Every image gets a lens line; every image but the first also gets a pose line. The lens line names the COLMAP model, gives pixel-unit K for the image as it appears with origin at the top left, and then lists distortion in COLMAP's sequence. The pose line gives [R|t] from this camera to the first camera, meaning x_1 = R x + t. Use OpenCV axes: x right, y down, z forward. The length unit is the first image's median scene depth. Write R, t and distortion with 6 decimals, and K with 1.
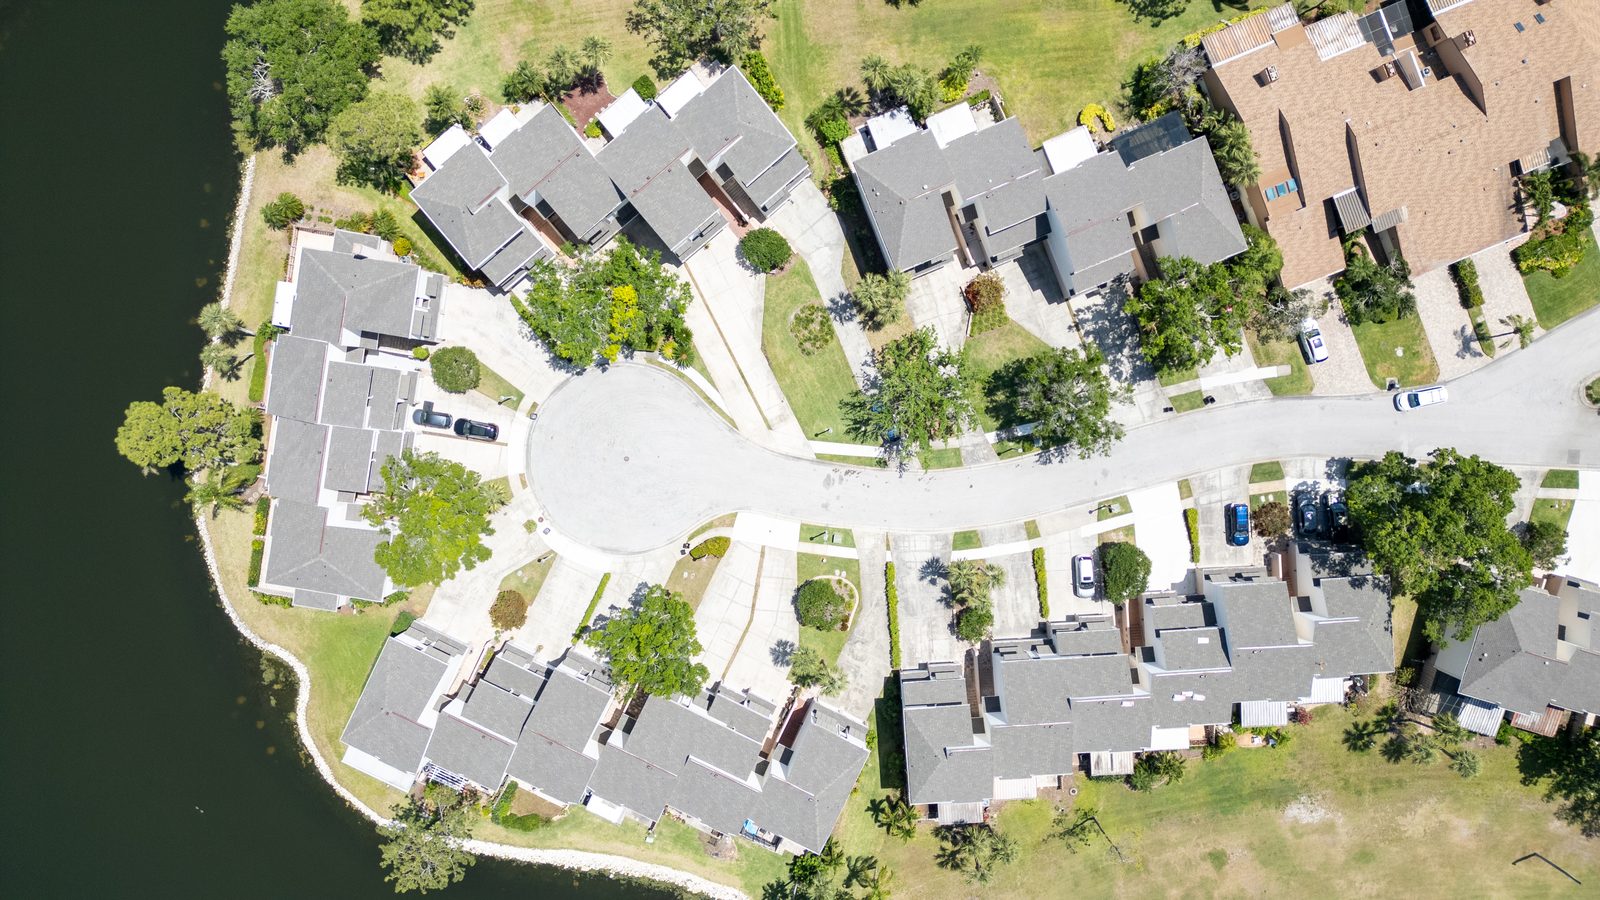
lens RADIAL K [[1129.1, 0, 791.3], [0, 1129.1, 451.8], [0, 0, 1]] dist [0.052226, -0.034528]
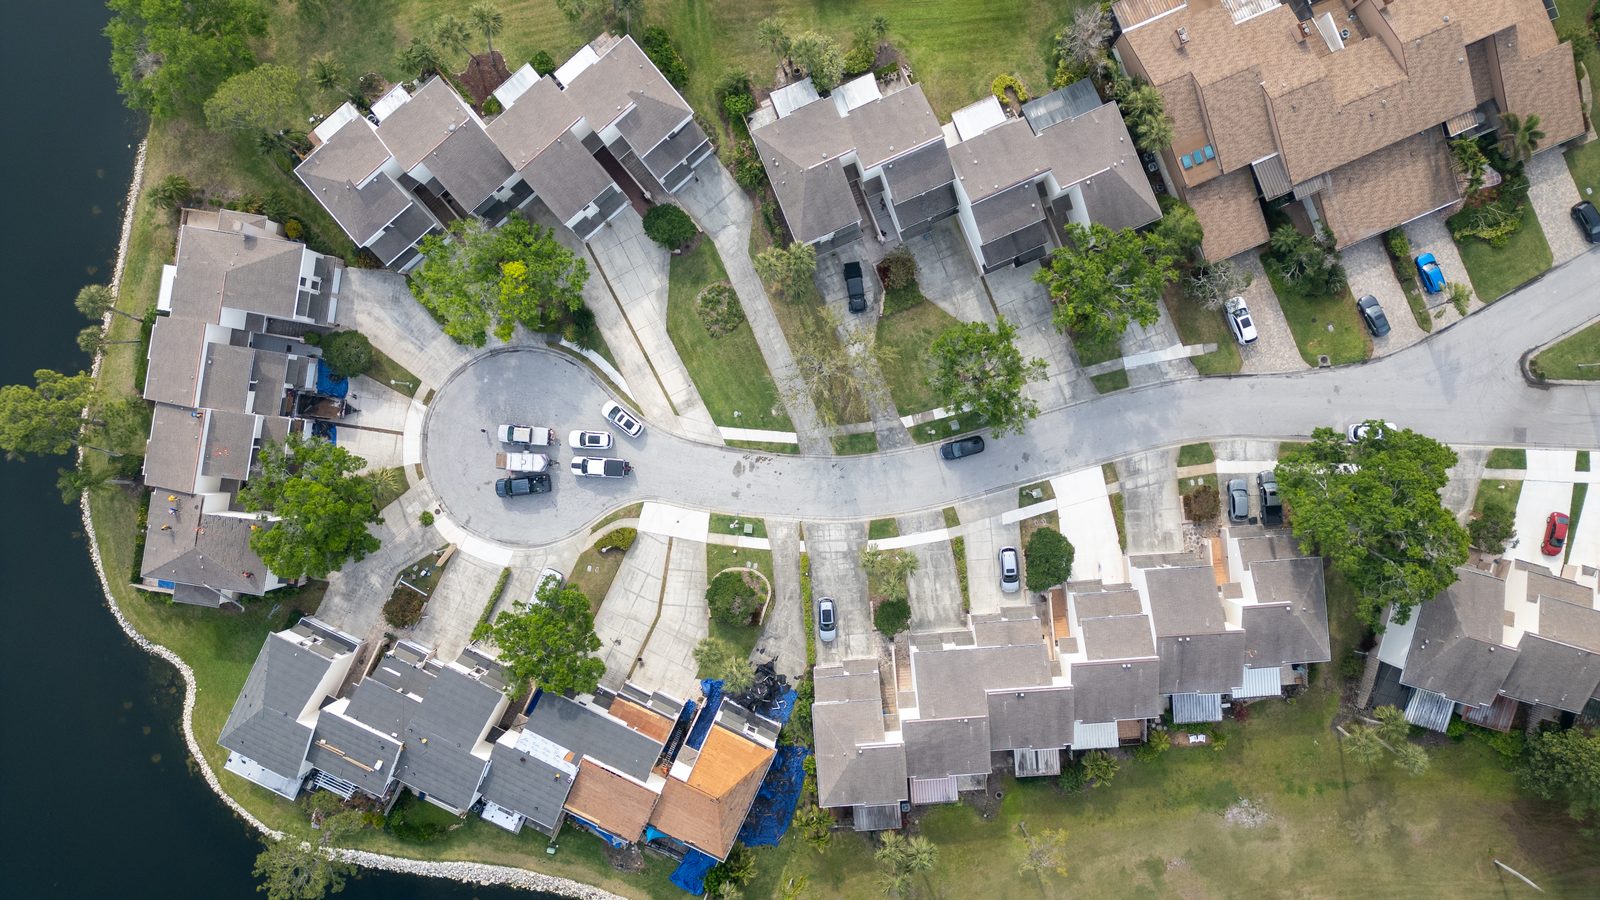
lens RADIAL K [[1129.1, 0, 798.1], [0, 1129.1, 453.7], [0, 0, 1]] dist [0.052226, -0.034528]
pose [[0.999850, -0.008851, -0.014861, 0.098930], [0.008163, 0.998922, -0.045705, 0.058073], [0.015249, 0.045577, 0.998844, 0.044508]]
